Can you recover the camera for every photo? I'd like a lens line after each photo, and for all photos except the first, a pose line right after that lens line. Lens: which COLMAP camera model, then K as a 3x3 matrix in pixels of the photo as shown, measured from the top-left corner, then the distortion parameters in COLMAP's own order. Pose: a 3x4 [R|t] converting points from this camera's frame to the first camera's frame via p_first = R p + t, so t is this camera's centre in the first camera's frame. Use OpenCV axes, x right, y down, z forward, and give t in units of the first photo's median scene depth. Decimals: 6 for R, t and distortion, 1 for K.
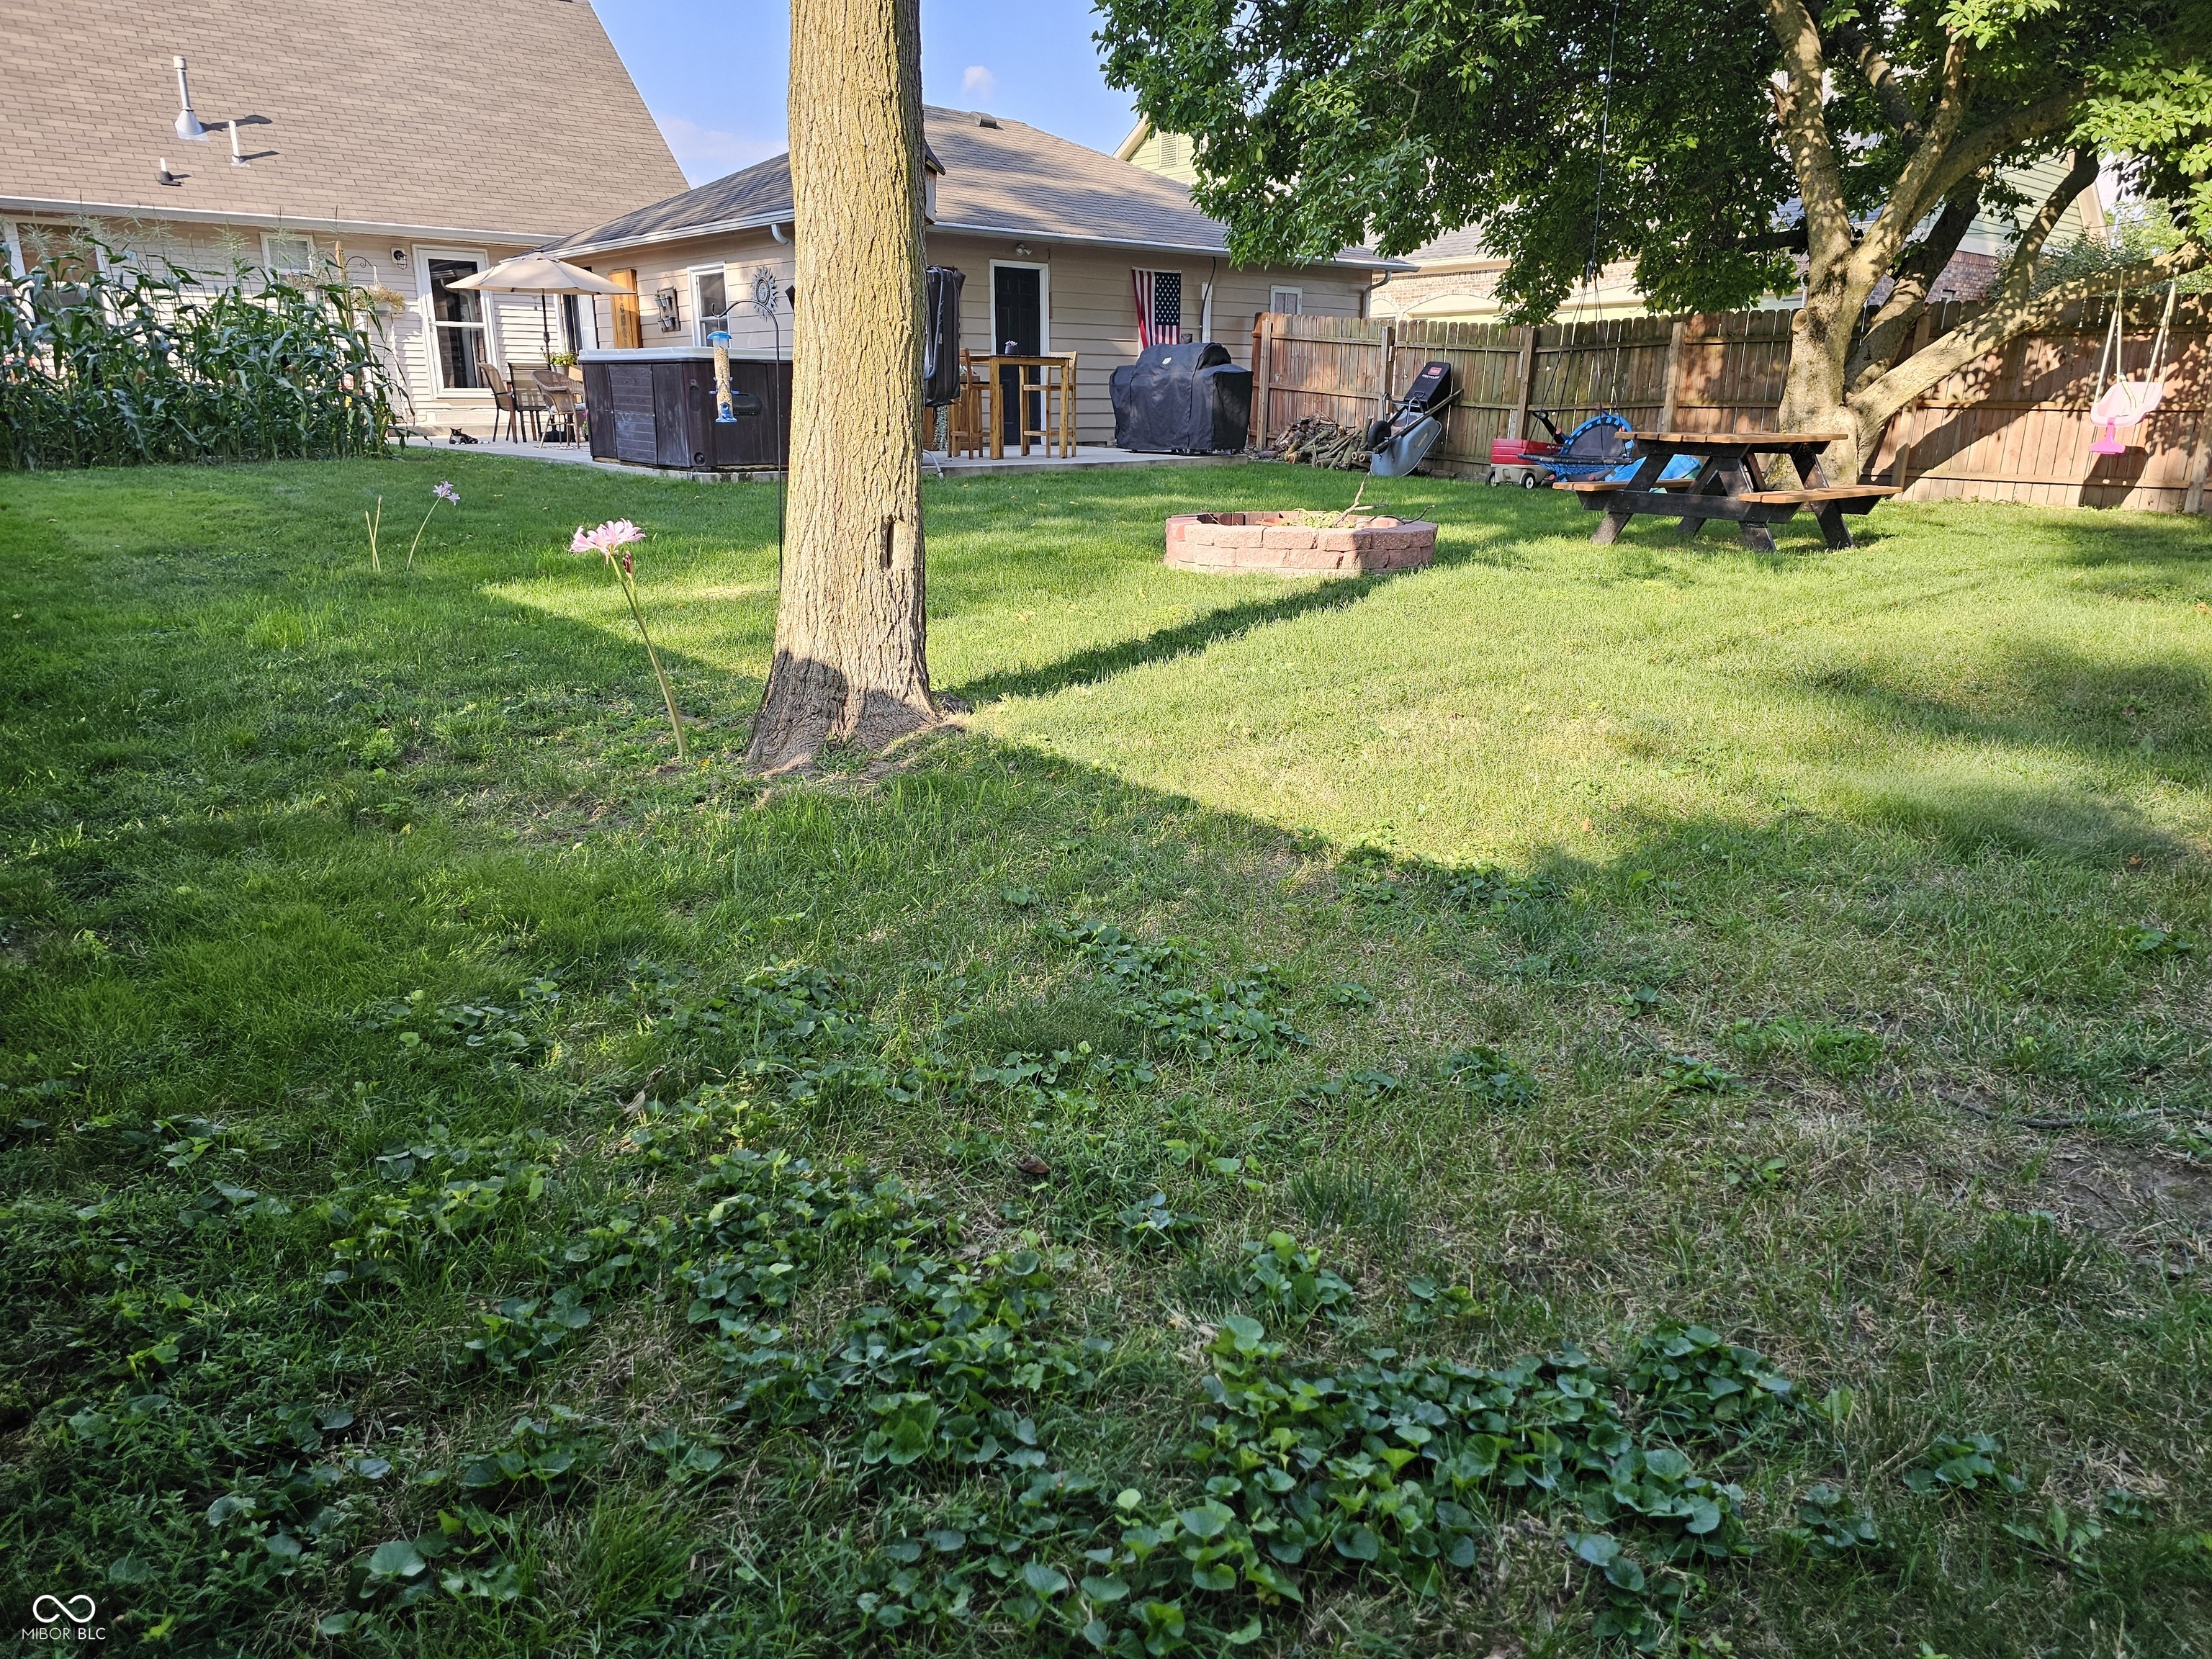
lens RADIAL K [[1464.5, 0, 1113.6], [0, 1464.5, 829.1], [0, 0, 1]] dist [0.053903, -0.046296]
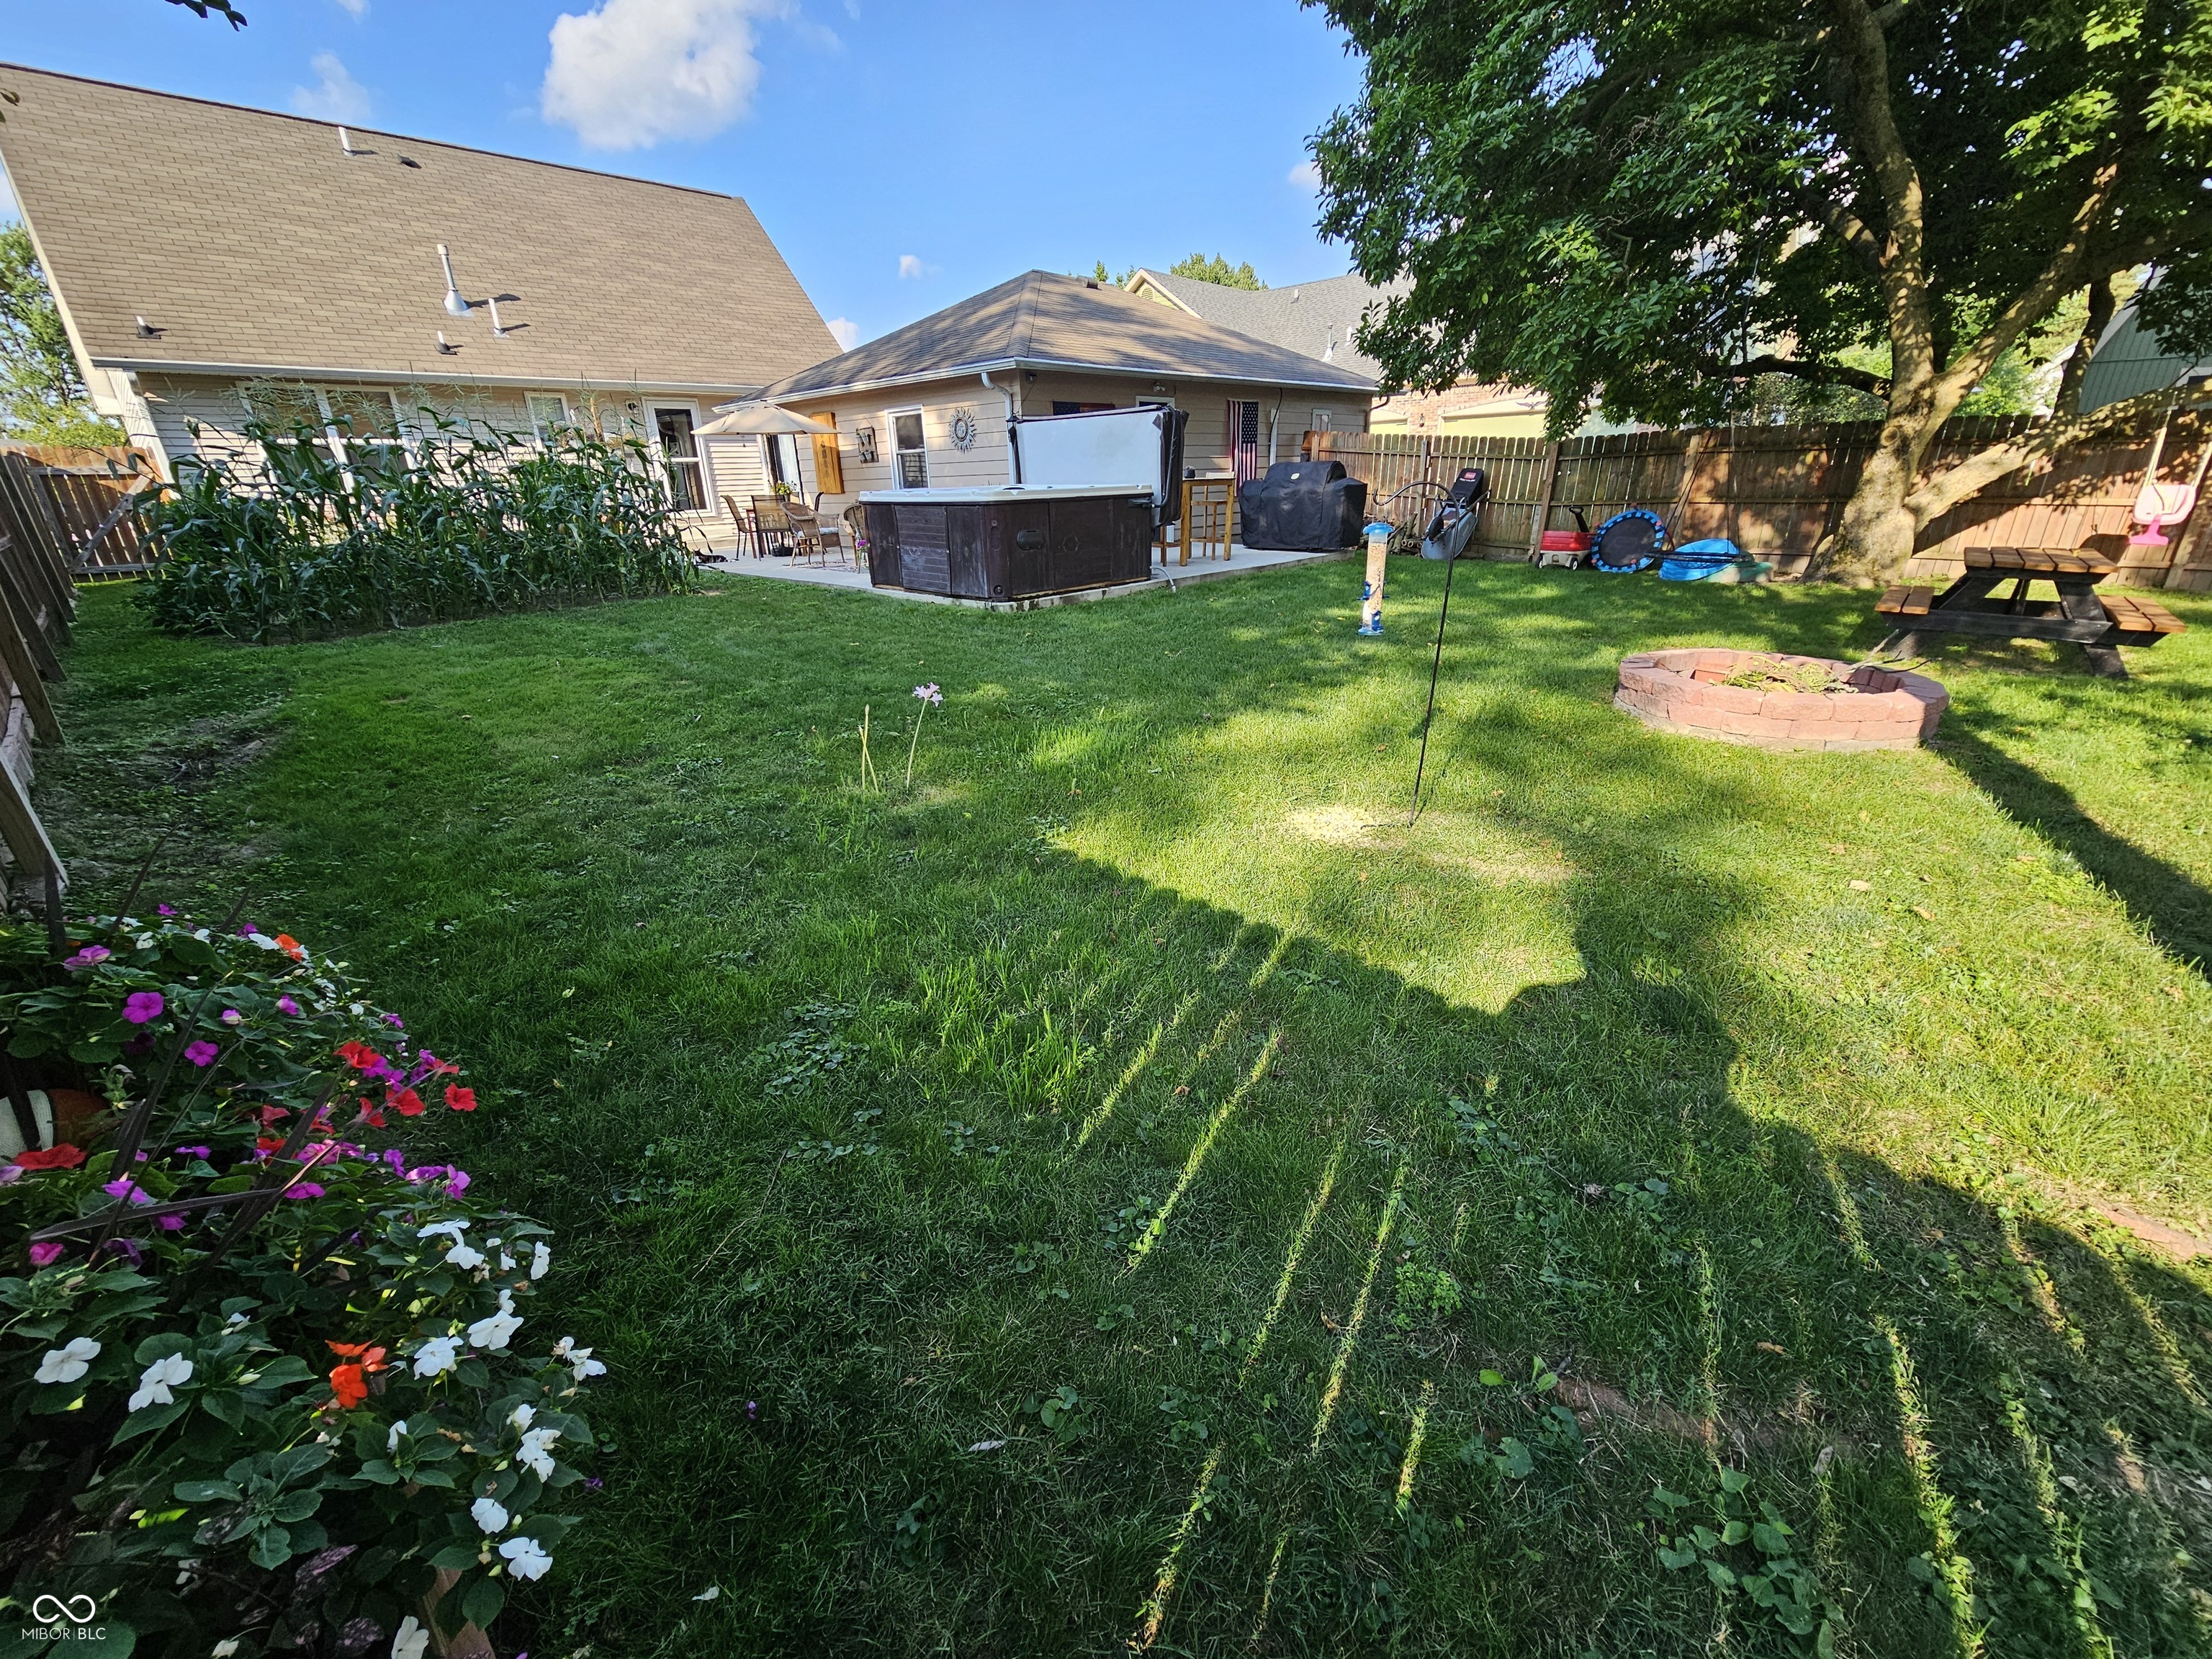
lens RADIAL K [[899.2, 0, 1096.1], [0, 899.2, 846.3], [0, 0, 1]] dist [0.001120, -0.003783]
pose [[0.996624, -0.057159, 0.058939, -0.248488], [0.050598, 0.992931, 0.107367, -0.121163], [-0.064660, -0.104023, 0.992471, 0.274794]]
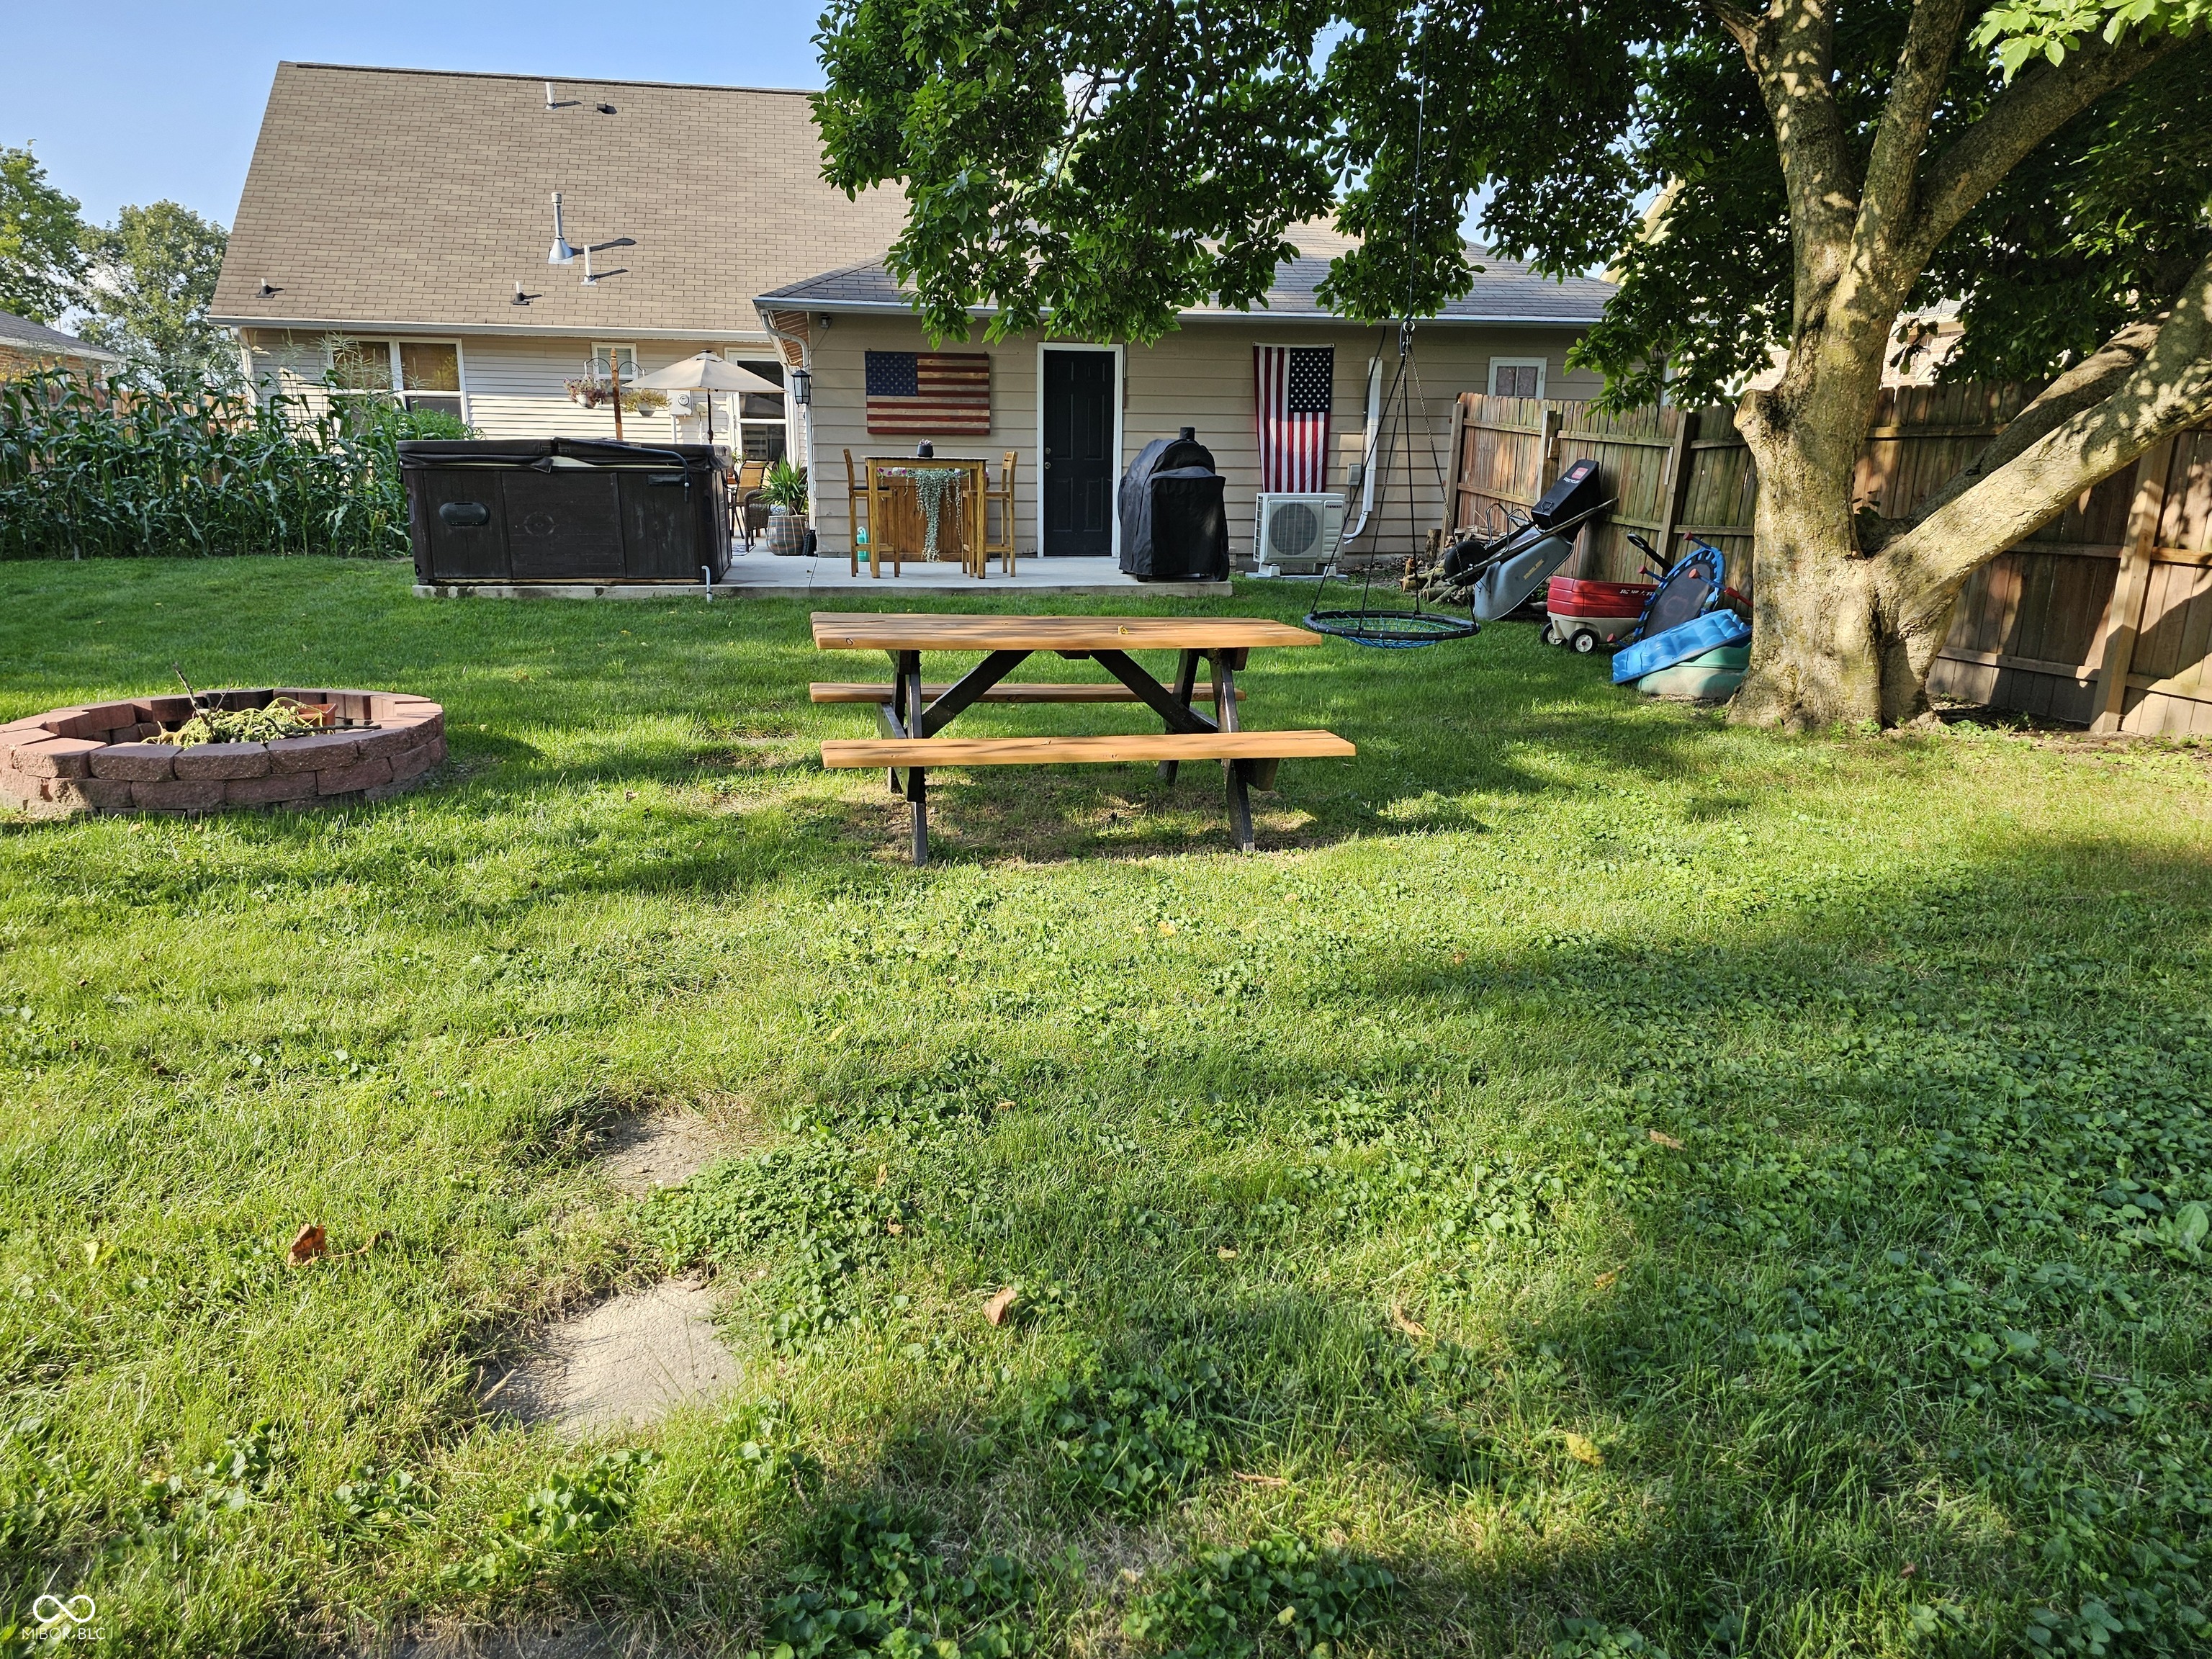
lens RADIAL K [[1471.2, 0, 1090.2], [0, 1471.2, 841.0], [0, 0, 1]] dist [0.060793, -0.055818]
pose [[0.853320, 0.131680, -0.504486, 0.556921], [-0.151958, 0.988386, 0.000954, -0.142018], [0.498752, 0.075846, 0.863420, 0.396972]]
